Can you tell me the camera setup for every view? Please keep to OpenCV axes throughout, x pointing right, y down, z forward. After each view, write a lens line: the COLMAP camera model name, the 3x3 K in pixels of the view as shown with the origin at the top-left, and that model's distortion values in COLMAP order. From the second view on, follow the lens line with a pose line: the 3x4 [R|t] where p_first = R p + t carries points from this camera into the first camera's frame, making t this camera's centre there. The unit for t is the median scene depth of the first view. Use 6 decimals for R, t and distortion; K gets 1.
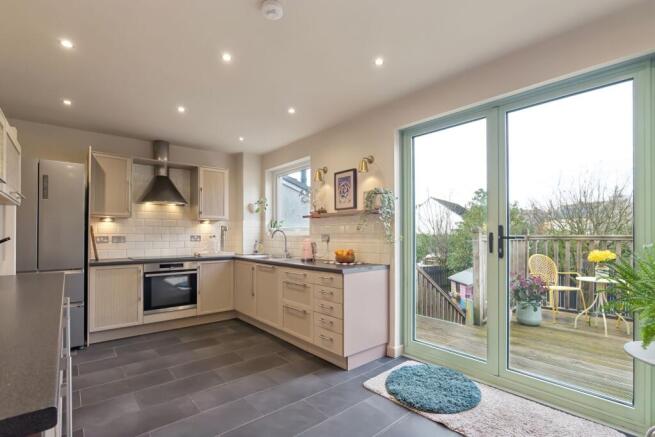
lens RADIAL K [[313.9, 0, 325.9], [0, 313.9, 233.7], [0, 0, 1]] dist [-0.000711, -0.000010]
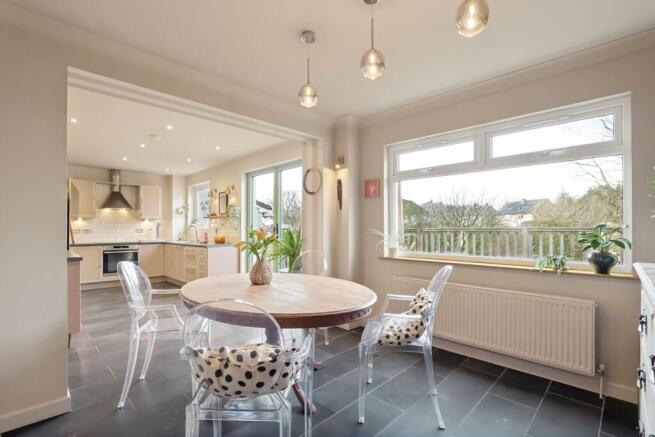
lens RADIAL K [[306.9, 0, 330.3], [0, 306.9, 227.0], [0, 0, 1]] dist [-0.011697, -0.000070]
pose [[0.994739, -0.001140, 0.102435, 0.450451], [0.001513, 0.999993, -0.003563, 0.003459], [-0.102430, 0.003700, 0.994733, -0.729906]]
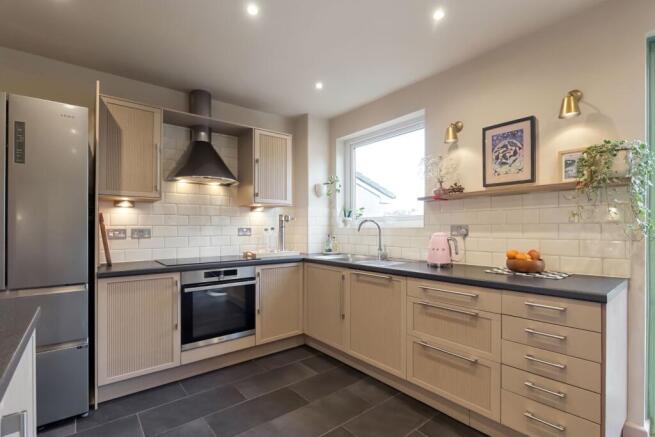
lens RADIAL K [[306.9, 0, 330.3], [0, 306.9, 227.0], [0, 0, 1]] dist [-0.011697, -0.000070]
pose [[0.999985, -0.002373, -0.004941, -0.264943], [0.002380, 0.999996, 0.001326, 0.004019], [0.004938, -0.001338, 0.999987, 0.365635]]
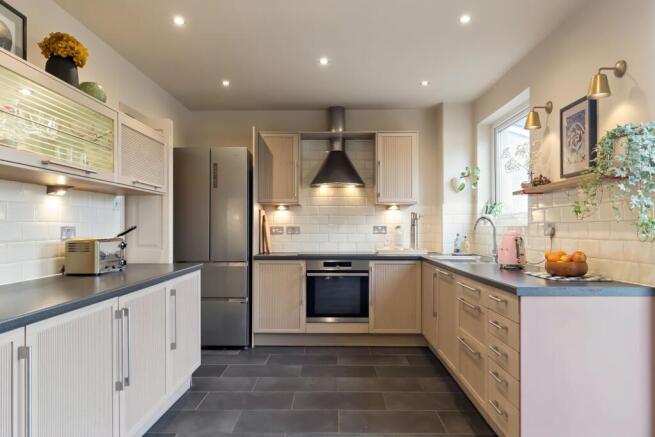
lens RADIAL K [[439.2, 0, 328.7], [0, 439.2, 226.2], [0, 0, 1]] dist [0.003604, 0.000795]
pose [[0.761528, -0.000824, -0.648132, 0.205945], [0.001819, 0.999998, 0.000865, 0.006221], [0.648130, -0.001838, 0.761528, 0.156002]]
